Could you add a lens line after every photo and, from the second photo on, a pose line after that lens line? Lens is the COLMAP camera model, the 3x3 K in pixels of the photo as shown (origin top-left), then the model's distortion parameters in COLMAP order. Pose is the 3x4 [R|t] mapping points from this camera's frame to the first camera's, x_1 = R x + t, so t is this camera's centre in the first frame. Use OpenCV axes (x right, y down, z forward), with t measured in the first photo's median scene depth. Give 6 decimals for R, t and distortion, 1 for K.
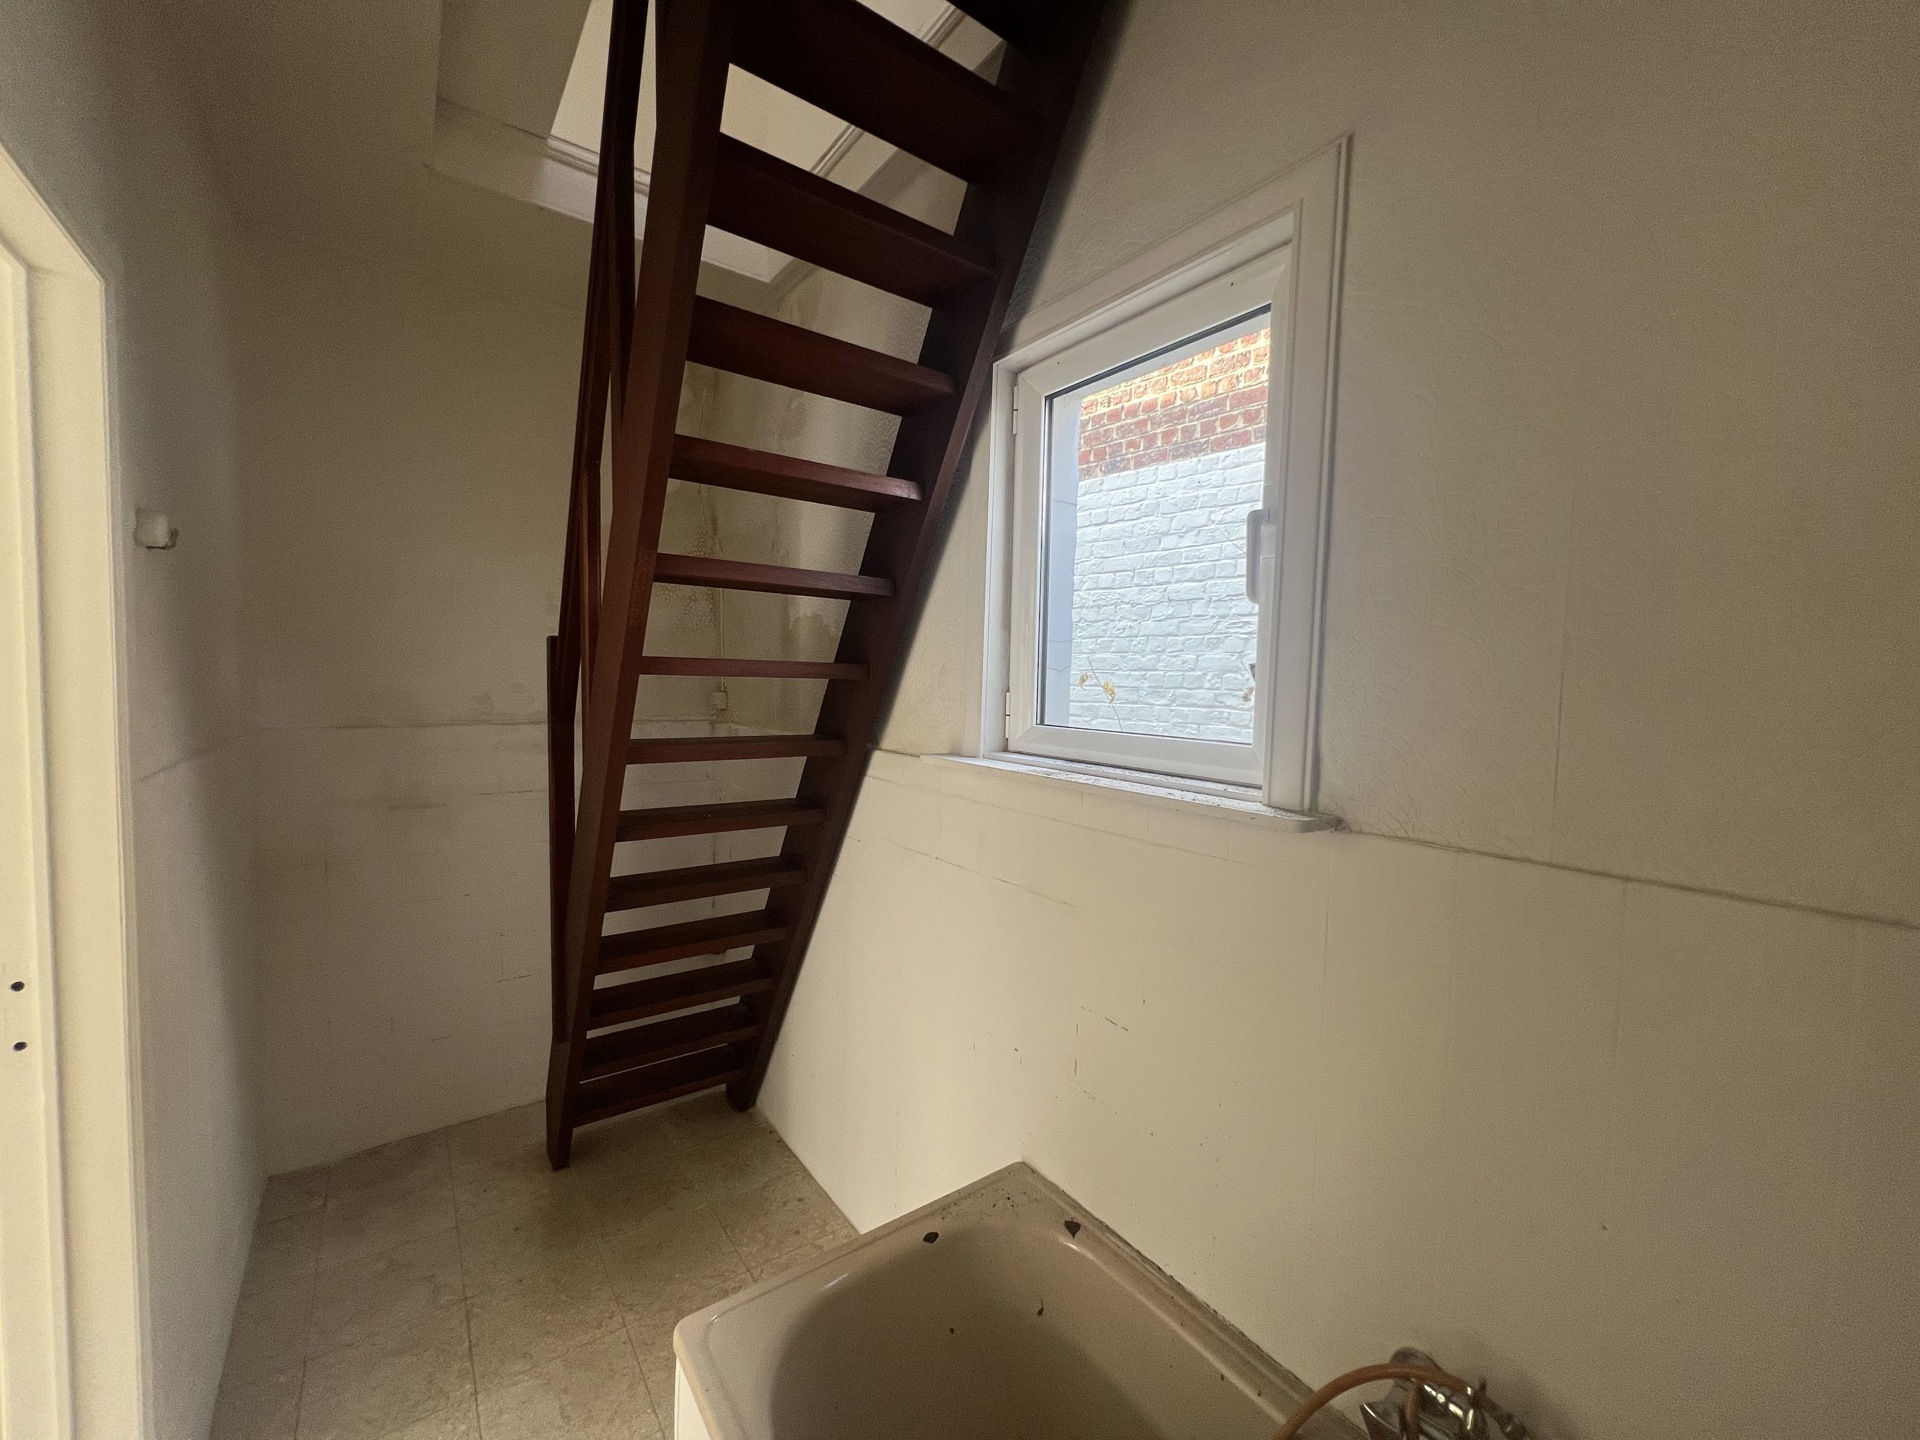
lens RADIAL K [[763.0, 0, 954.0], [0, 763.0, 717.8], [0, 0, 1]] dist [-0.004379, -0.000149]
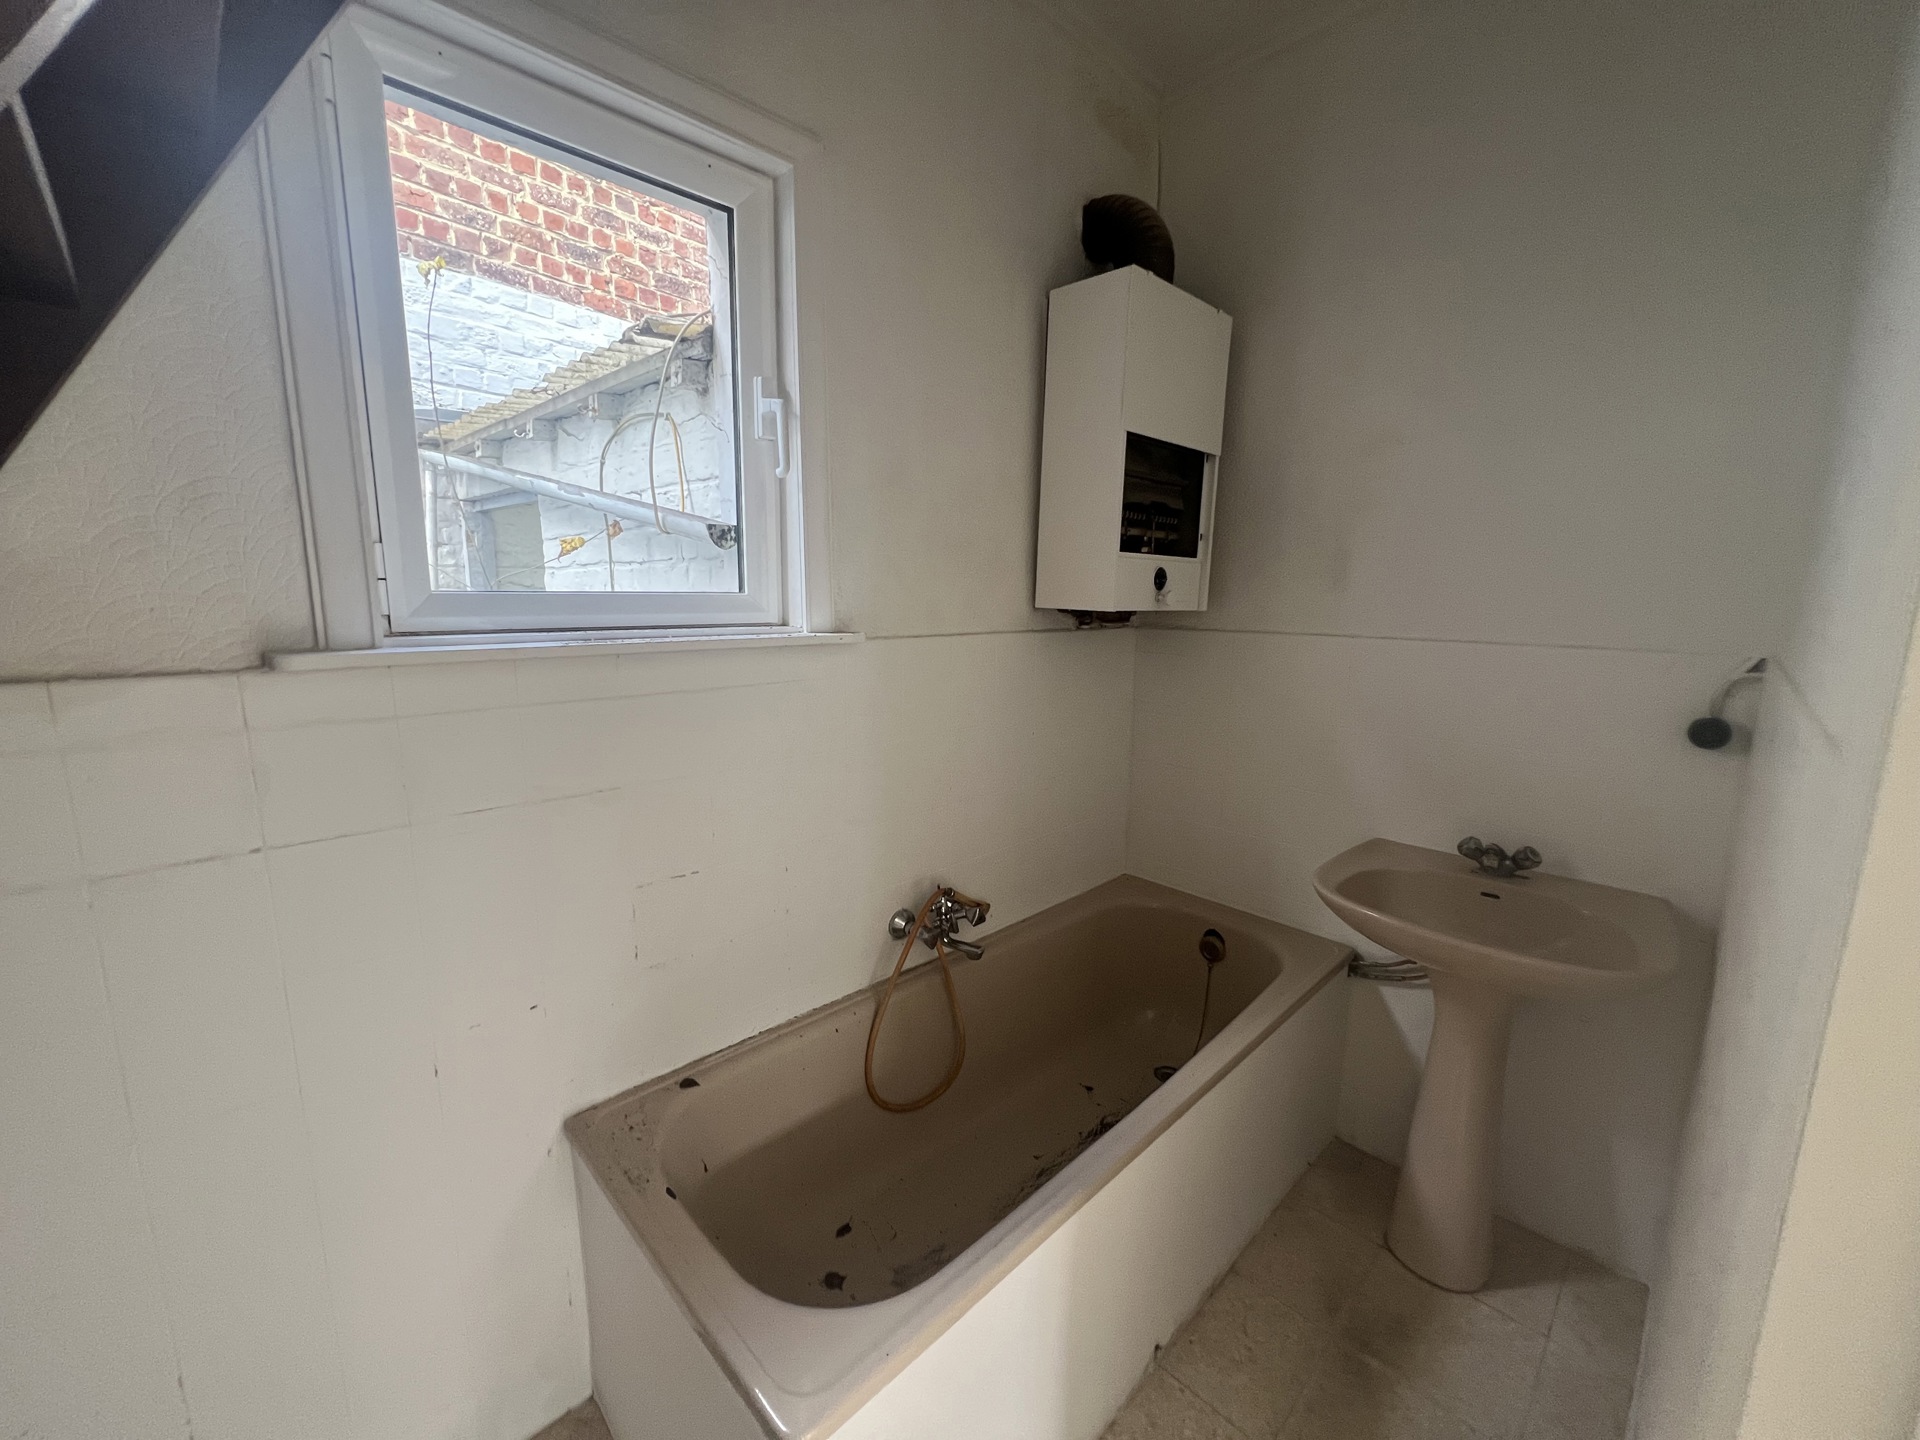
lens RADIAL K [[763.0, 0, 954.6], [0, 763.0, 720.2], [0, 0, 1]] dist [-0.004379, -0.000149]
pose [[-0.136221, -0.198169, 0.970656, -0.772642], [0.024088, 0.978837, 0.203220, -0.010580], [-0.990386, 0.051064, -0.128564, 0.731053]]
